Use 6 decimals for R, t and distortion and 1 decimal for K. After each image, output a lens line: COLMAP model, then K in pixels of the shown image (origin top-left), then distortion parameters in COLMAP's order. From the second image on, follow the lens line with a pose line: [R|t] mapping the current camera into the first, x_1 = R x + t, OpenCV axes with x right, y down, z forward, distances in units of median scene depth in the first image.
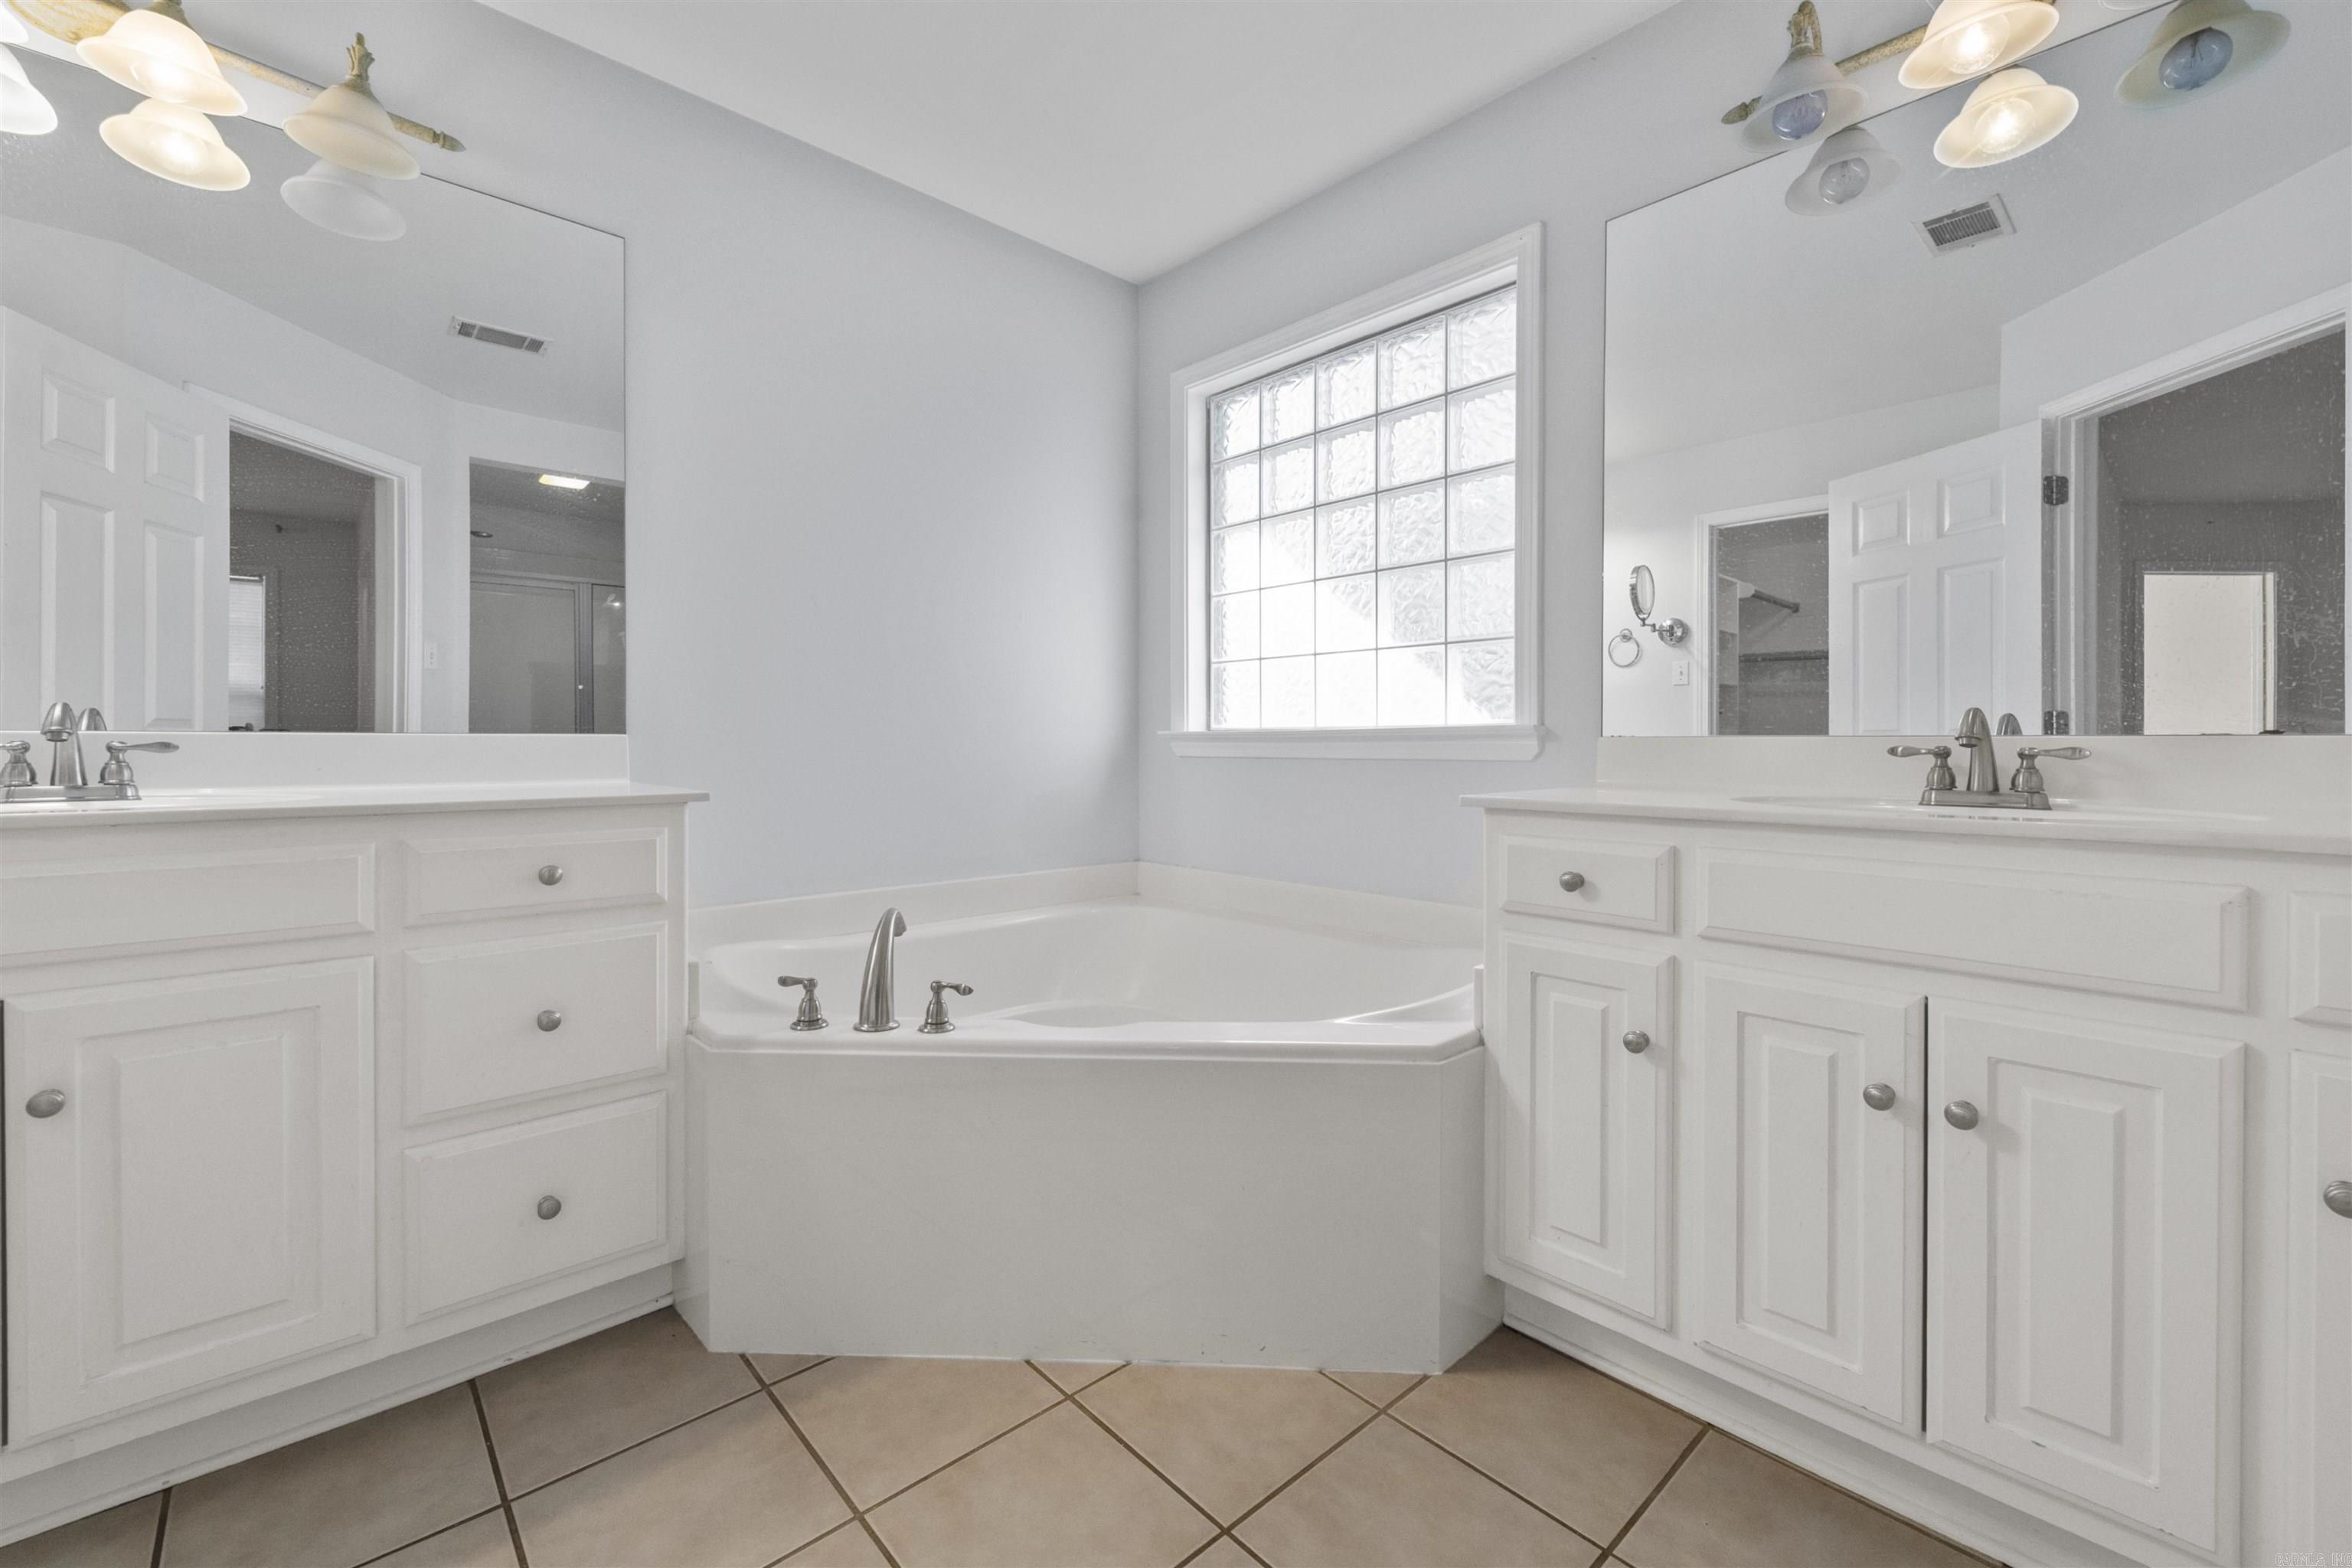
lens RADIAL K [[961.3, 0, 1194.3], [0, 961.3, 750.9], [0, 0, 1]] dist [0.000187, -0.000013]
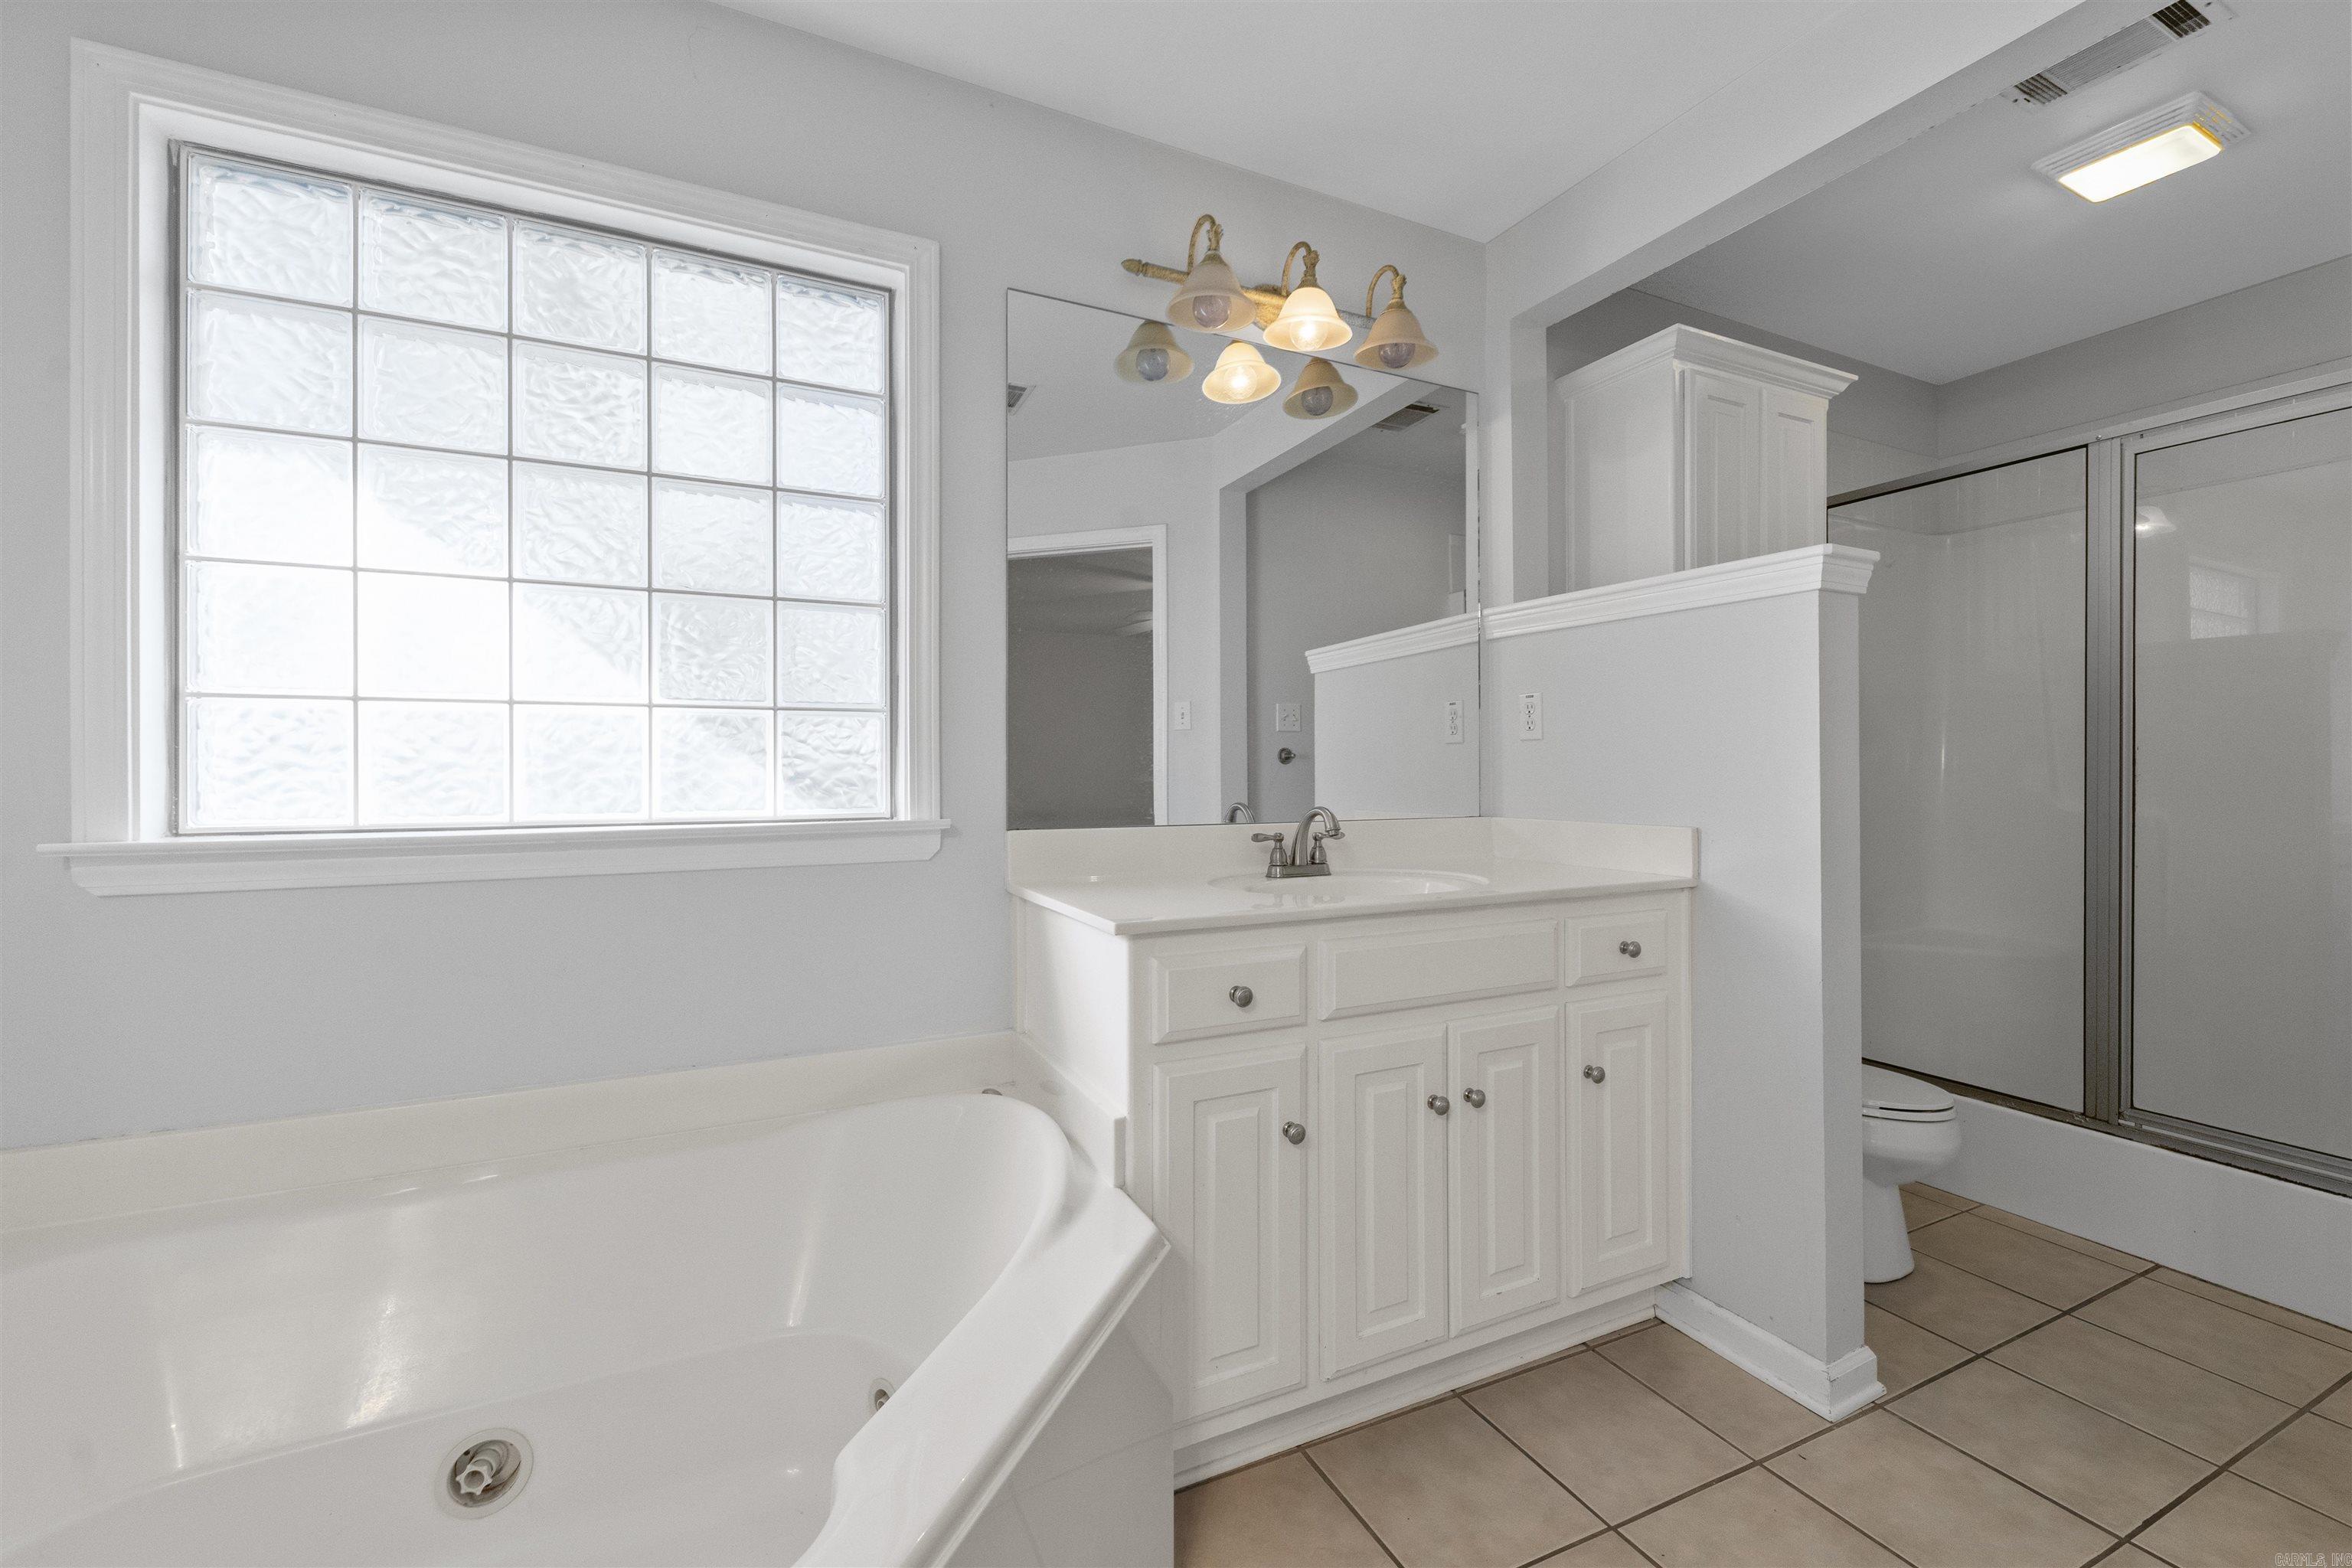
lens RADIAL K [[961.3, 0, 1194.3], [0, 961.3, 750.9], [0, 0, 1]] dist [0.000187, -0.000013]
pose [[0.293073, 0.012583, 0.956007, -0.461884], [0.003640, 0.999891, -0.014276, -0.084700], [-0.956083, 0.007663, 0.292996, 0.595226]]
